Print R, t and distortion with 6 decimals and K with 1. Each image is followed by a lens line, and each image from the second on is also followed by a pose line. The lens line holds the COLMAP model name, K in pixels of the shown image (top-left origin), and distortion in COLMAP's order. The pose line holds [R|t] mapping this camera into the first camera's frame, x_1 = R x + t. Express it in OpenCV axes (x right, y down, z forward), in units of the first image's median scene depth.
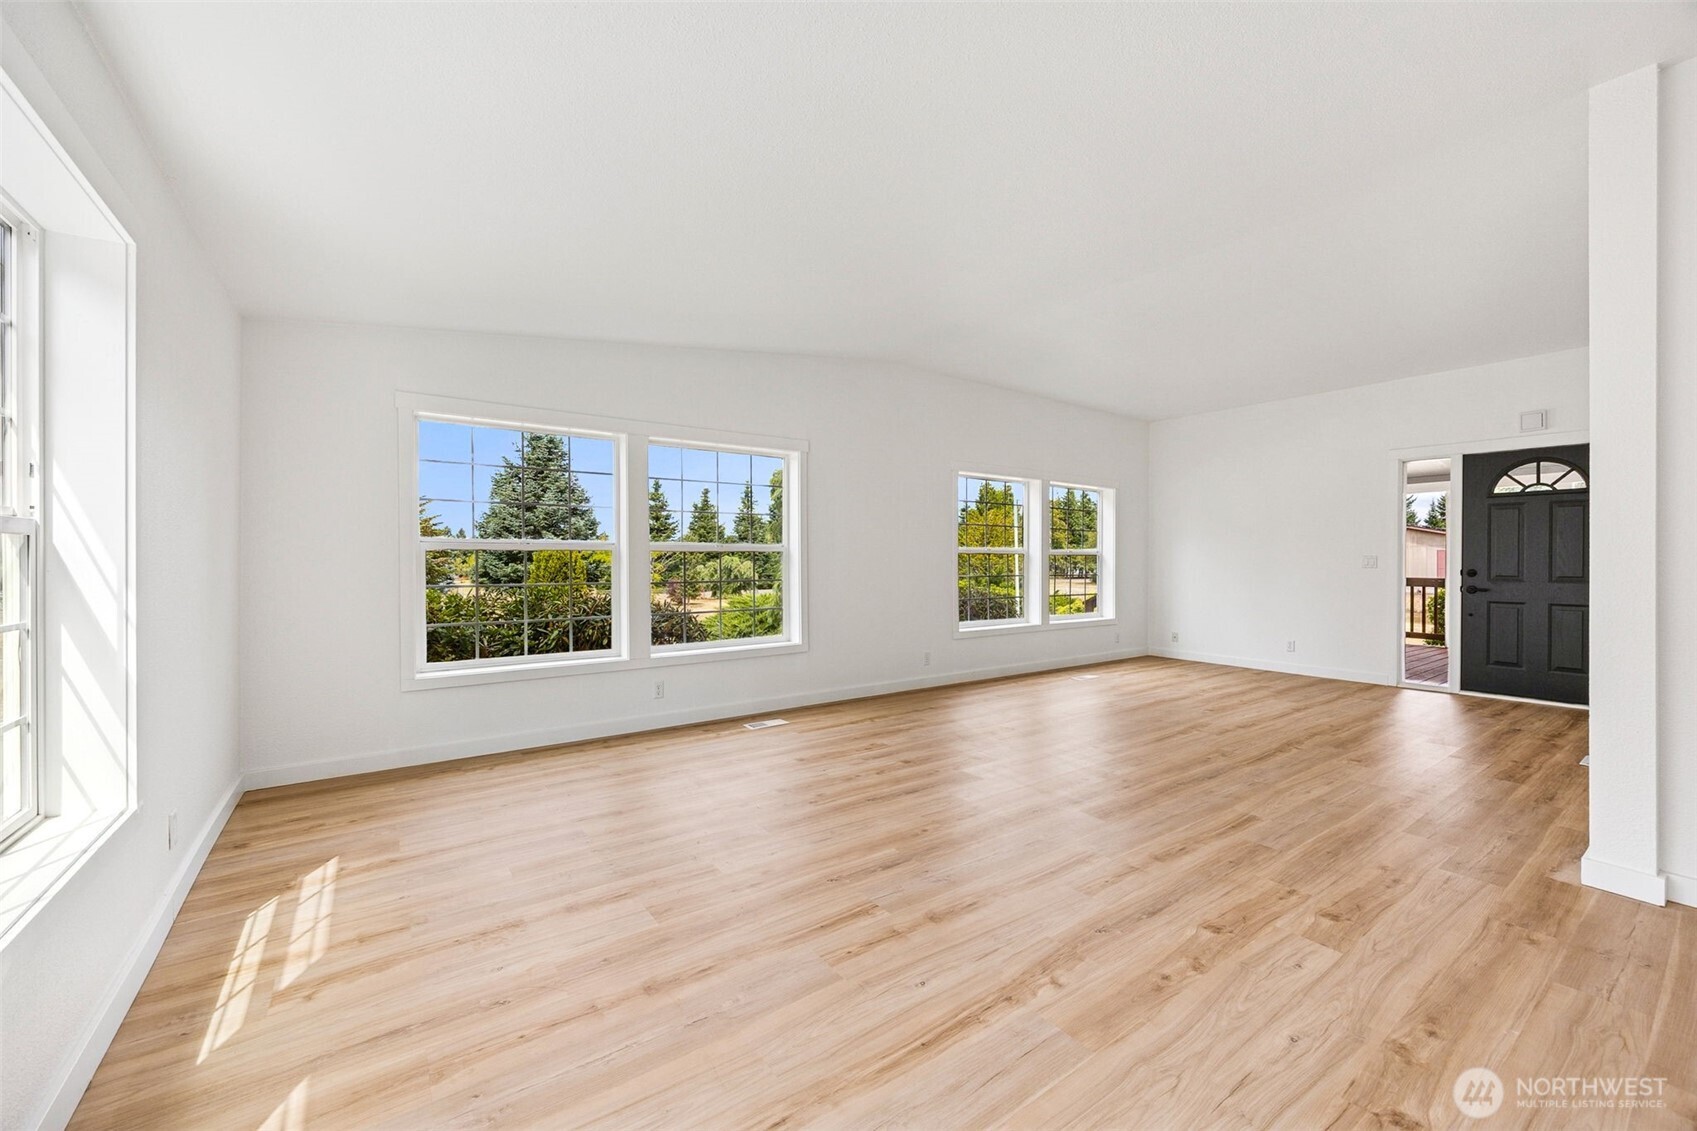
lens RADIAL K [[670.1, 0, 848.5], [0, 670.1, 565.5], [0, 0, 1]] dist [0.000127, 0.000330]
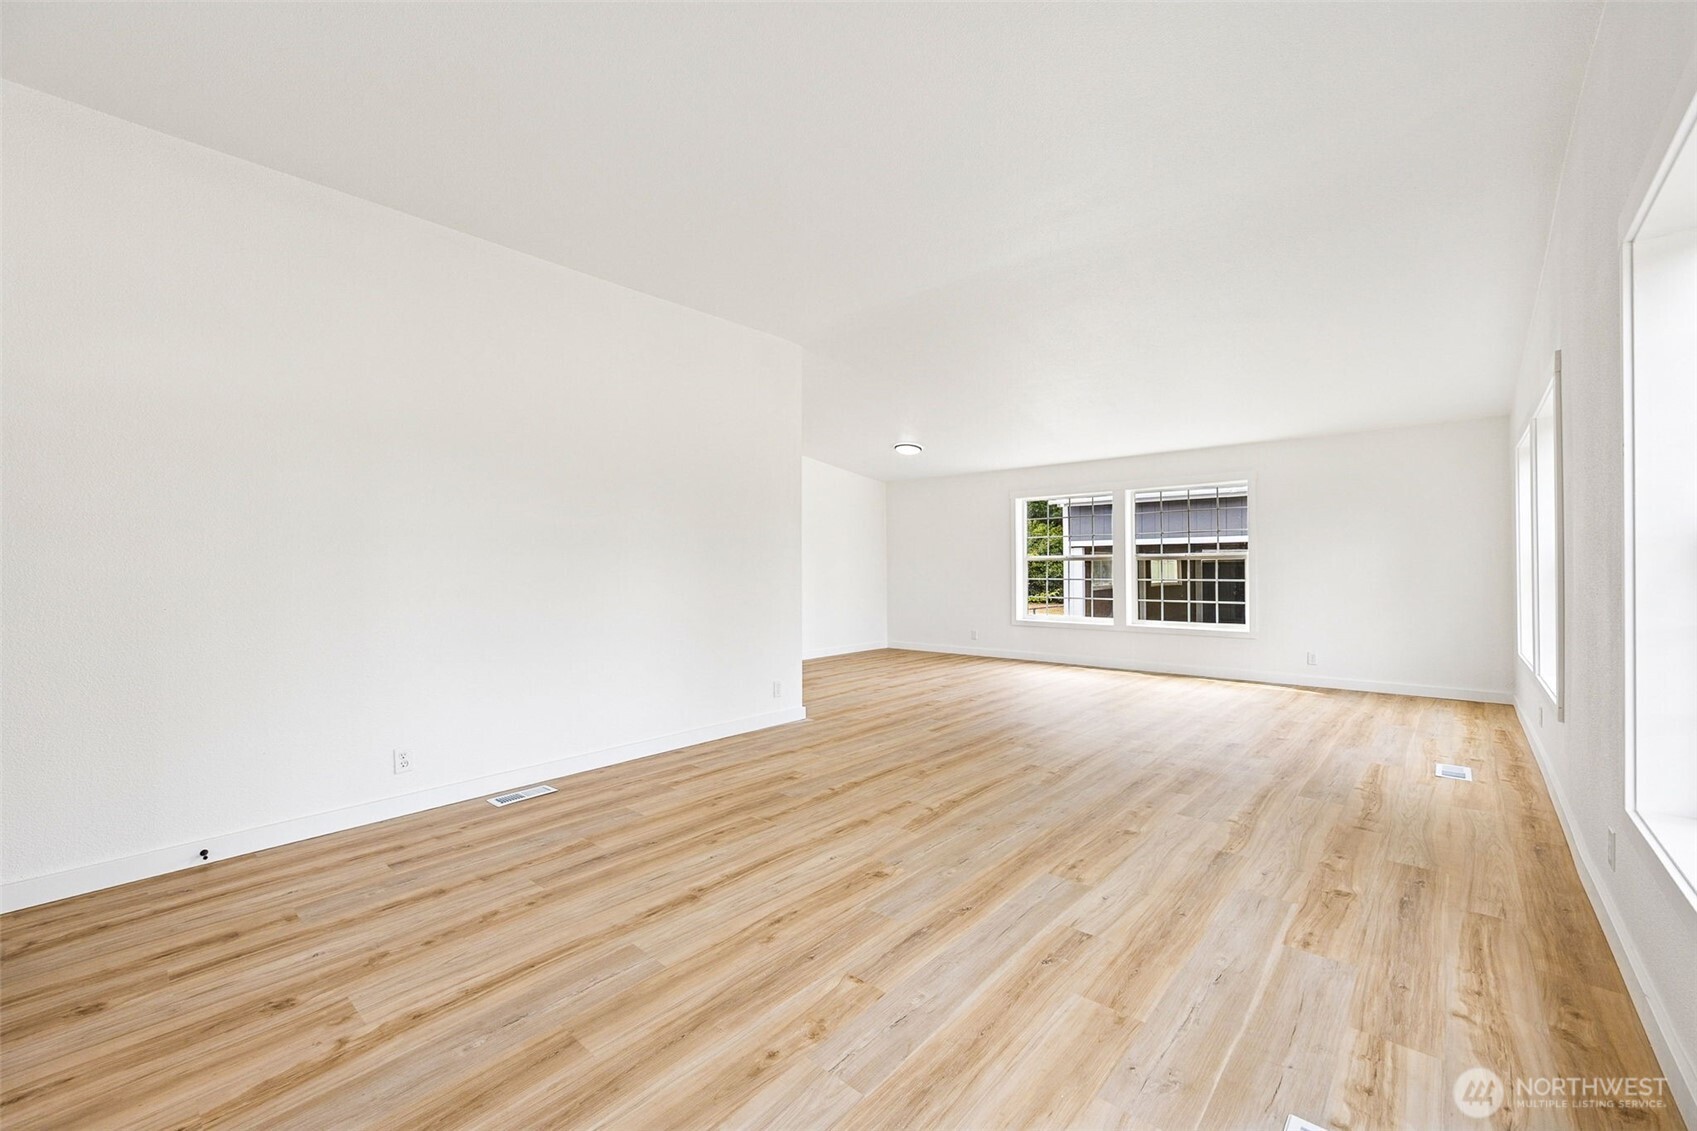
lens RADIAL K [[670.1, 0, 848.5], [0, 670.1, 565.5], [0, 0, 1]] dist [0.000127, 0.000330]
pose [[-0.976434, 0.010141, -0.215577, 0.955363], [0.009669, 0.999948, 0.003247, -0.010106], [0.215599, 0.001086, -0.976481, 2.103052]]
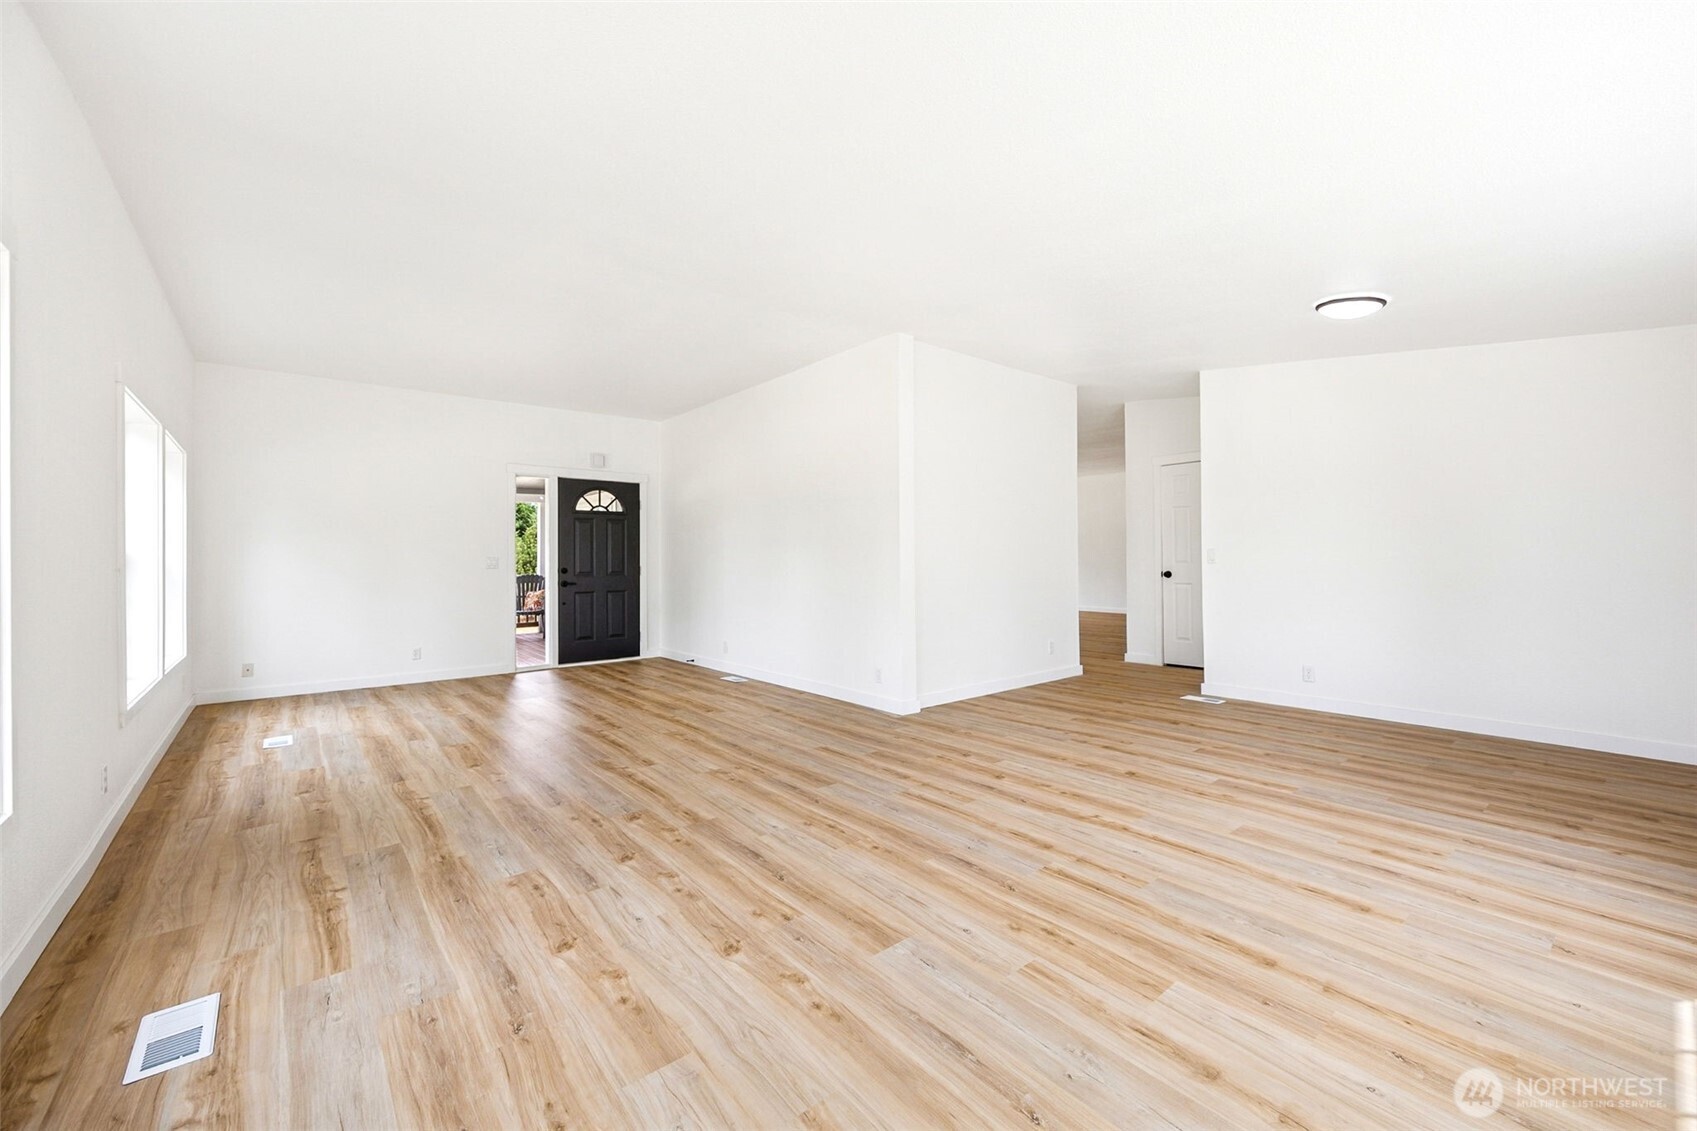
lens RADIAL K [[681.9, 0, 867.5], [0, 681.9, 555.0], [0, 0, 1]] dist [0.007243, -0.000022]
pose [[-0.088345, 0.005439, 0.996075, -0.670533], [0.016130, 0.999862, -0.004029, -0.007066], [-0.995959, 0.015711, -0.088420, 0.872888]]
